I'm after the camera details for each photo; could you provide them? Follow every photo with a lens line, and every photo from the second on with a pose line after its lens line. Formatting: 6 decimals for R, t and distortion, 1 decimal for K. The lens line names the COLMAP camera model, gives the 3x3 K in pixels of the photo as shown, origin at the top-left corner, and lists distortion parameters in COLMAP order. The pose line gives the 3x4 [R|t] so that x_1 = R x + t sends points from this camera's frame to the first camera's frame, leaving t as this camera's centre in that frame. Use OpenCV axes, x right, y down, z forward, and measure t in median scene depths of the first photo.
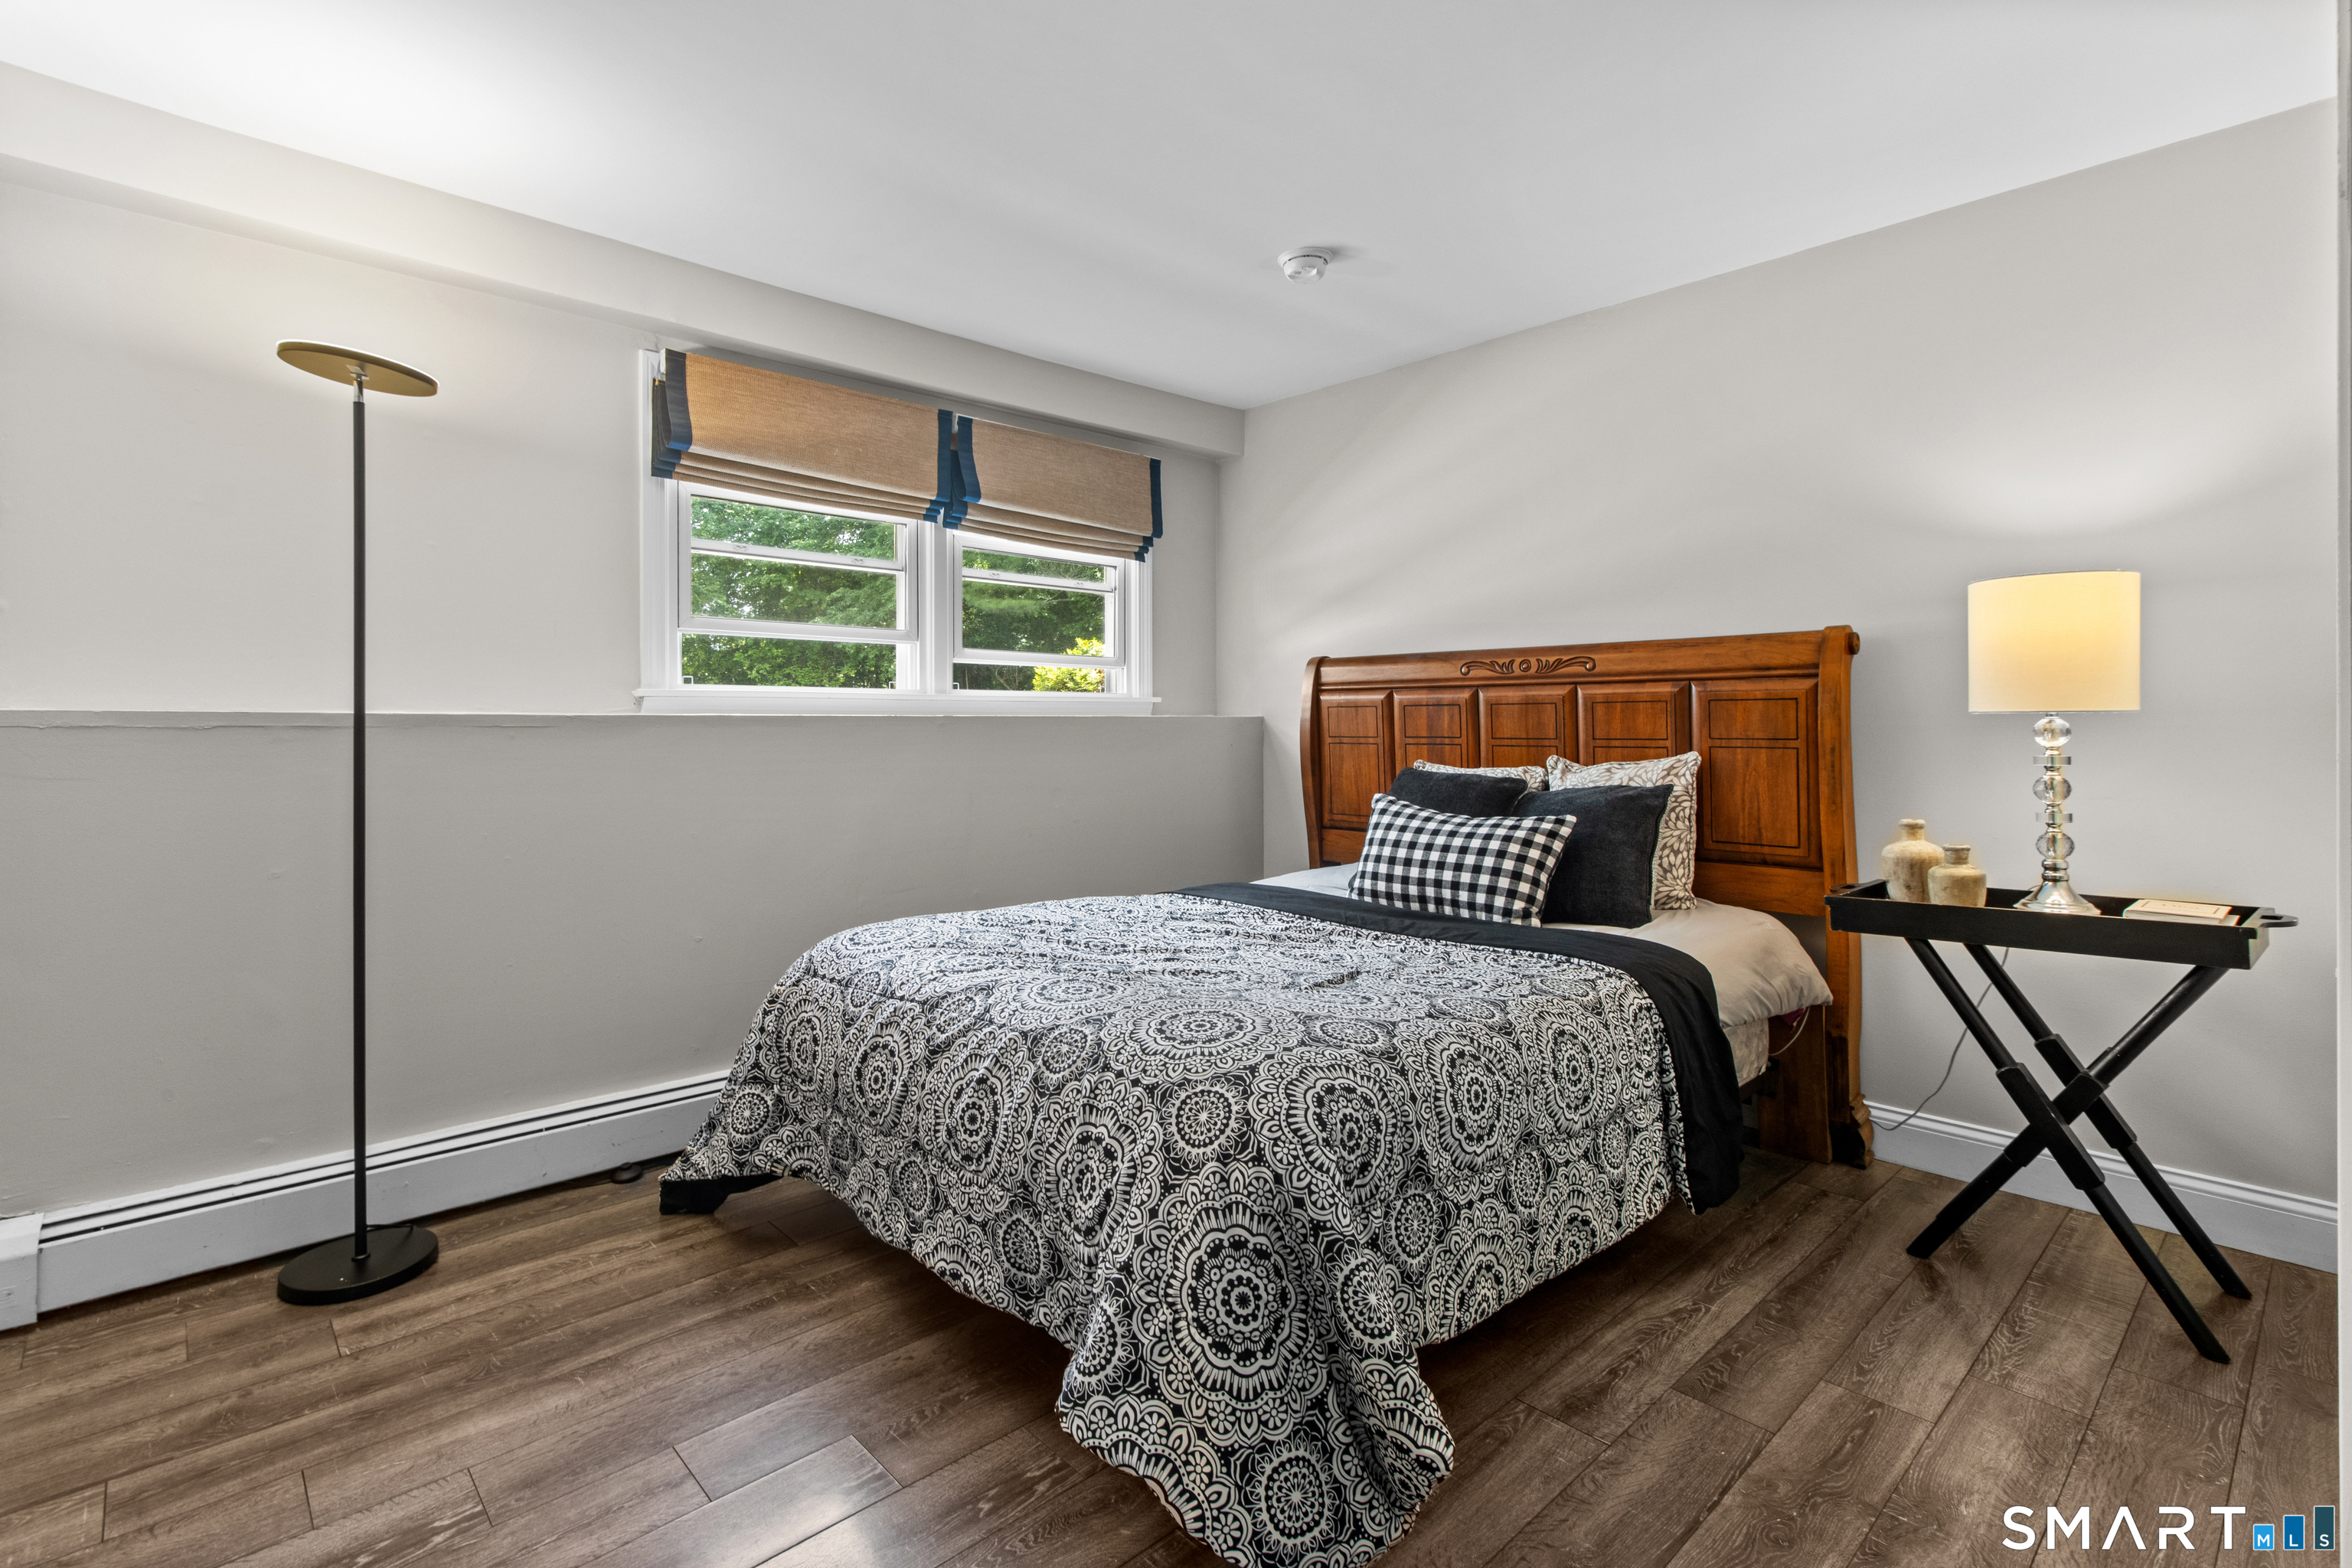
lens RADIAL K [[1120.2, 0, 1179.2], [0, 1120.2, 726.0], [0, 0, 1]] dist [0.003339, -0.000769]
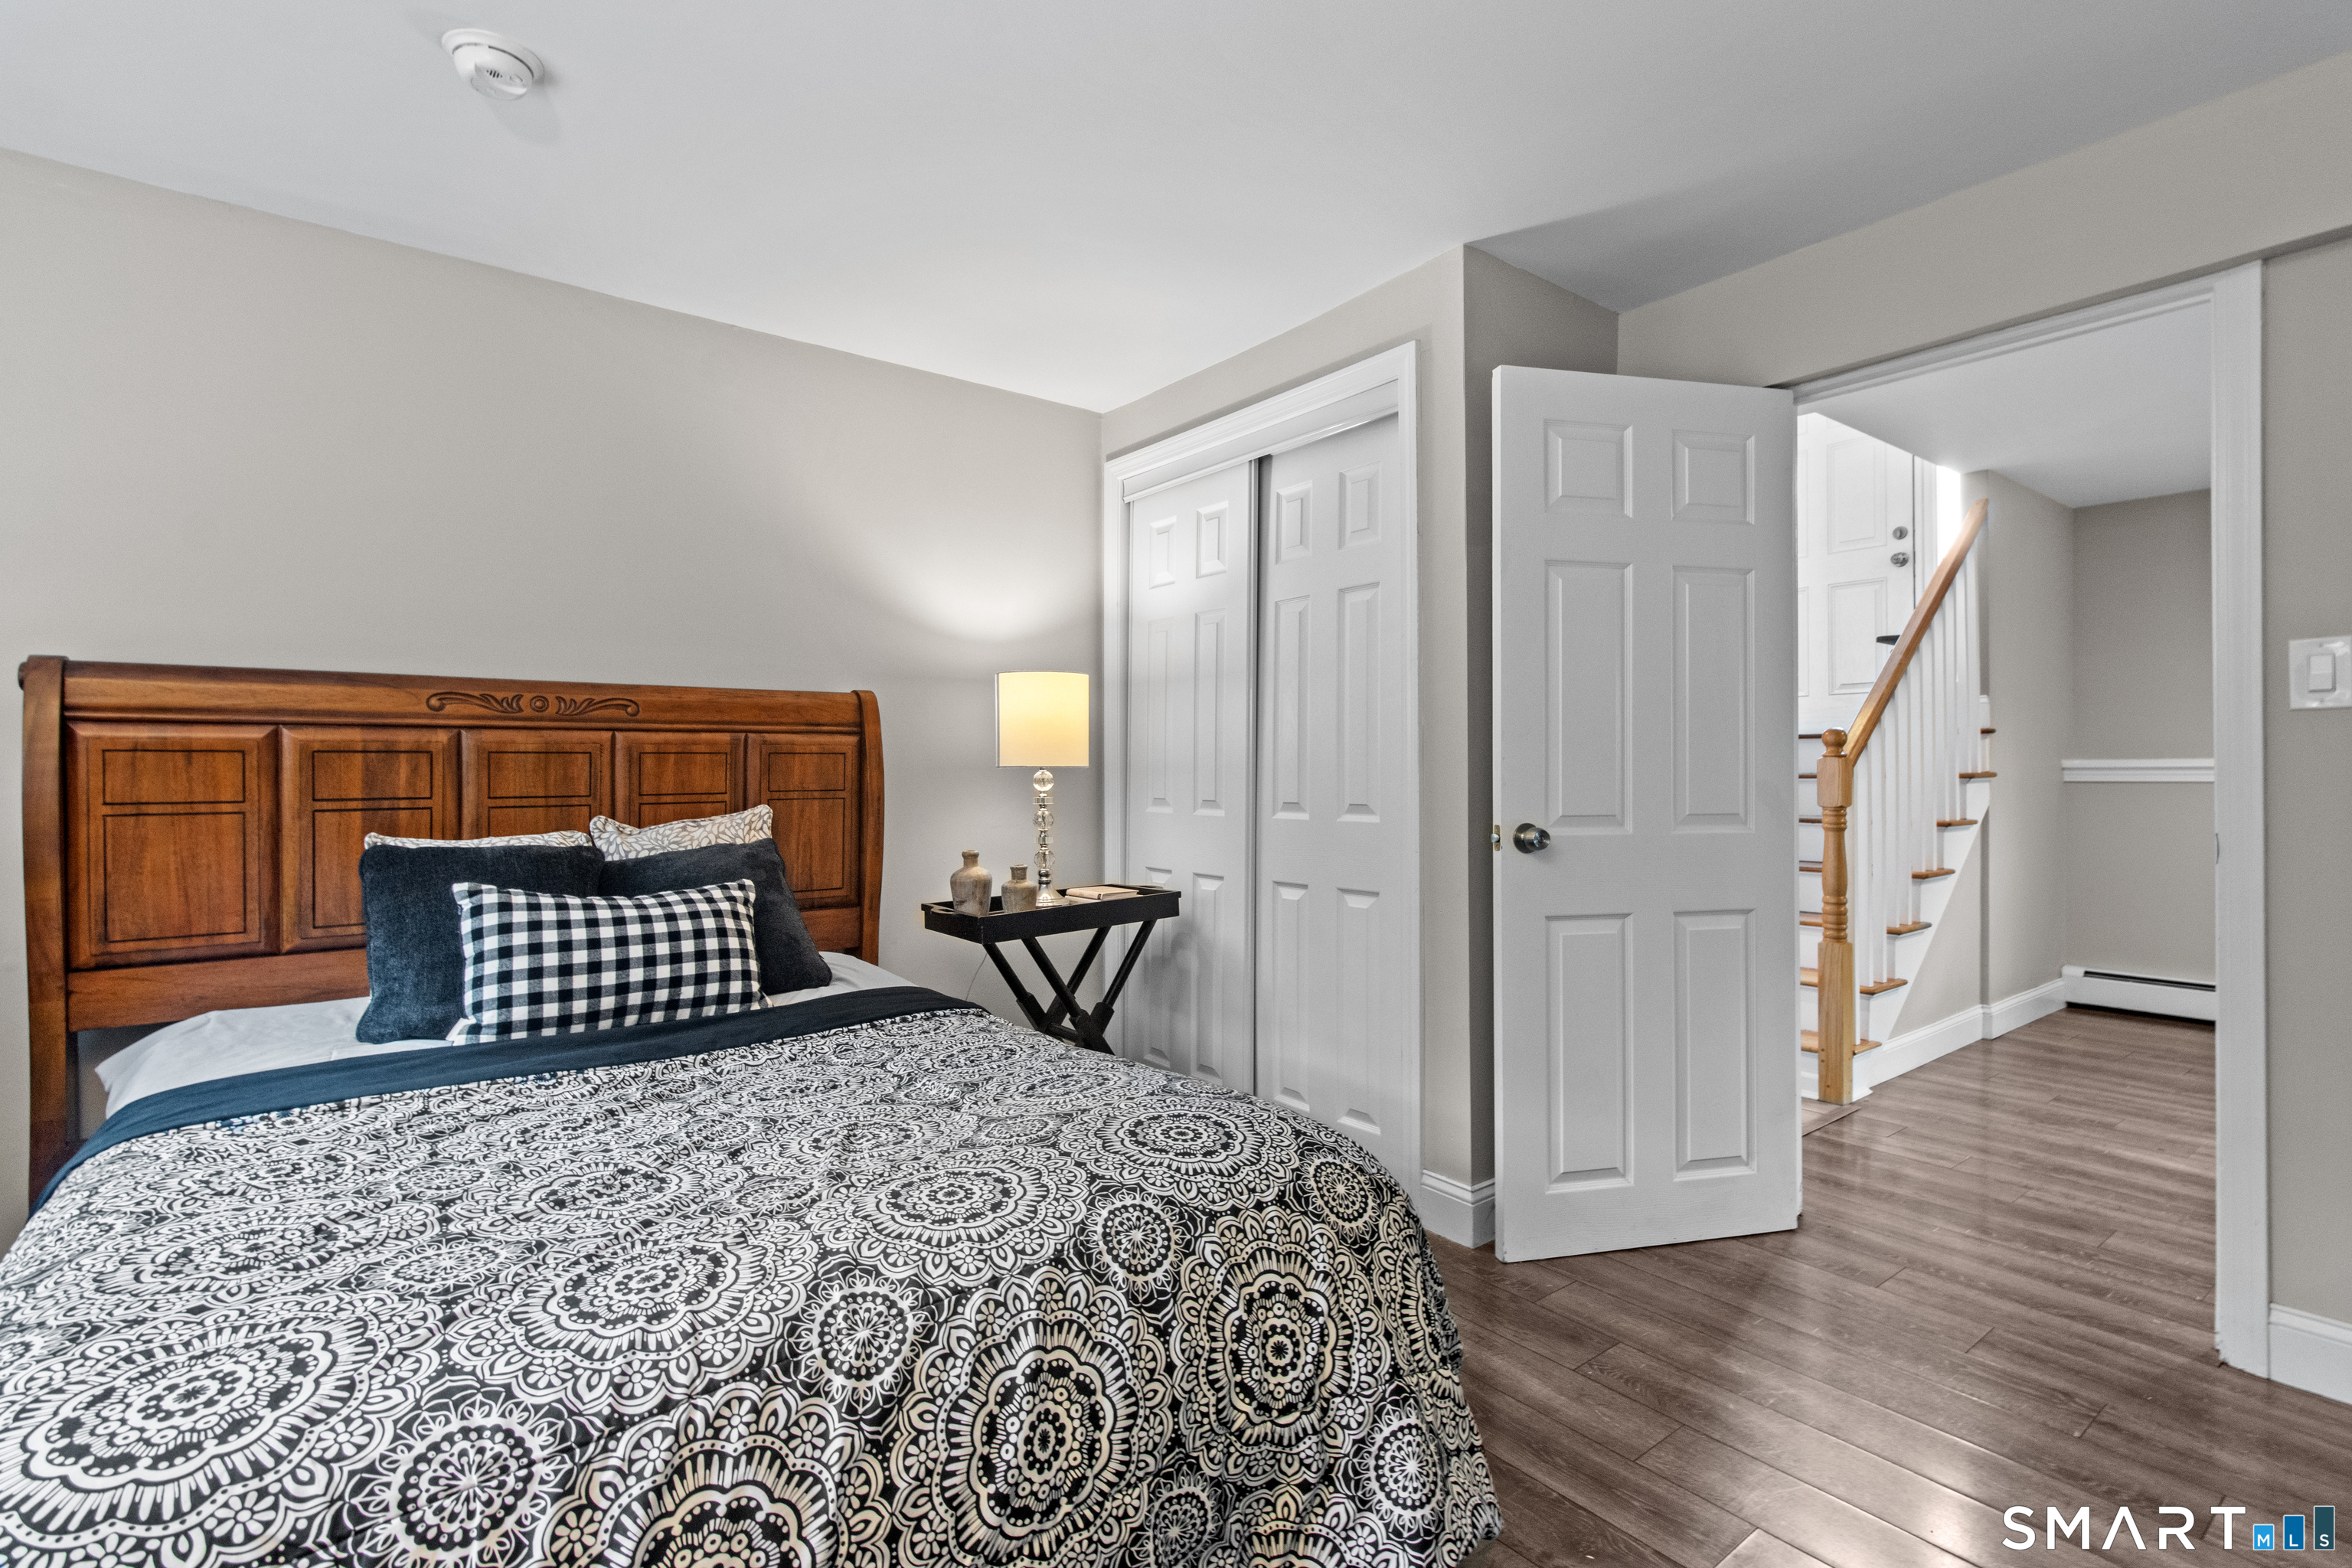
lens RADIAL K [[1120.2, 0, 1177.5], [0, 1120.2, 768.7], [0, 0, 1]] dist [0.003339, -0.000769]
pose [[0.067946, 0.003608, 0.997682, -0.509051], [0.006754, 0.999969, -0.004076, -0.002340], [-0.997666, 0.007016, 0.067920, 0.582050]]
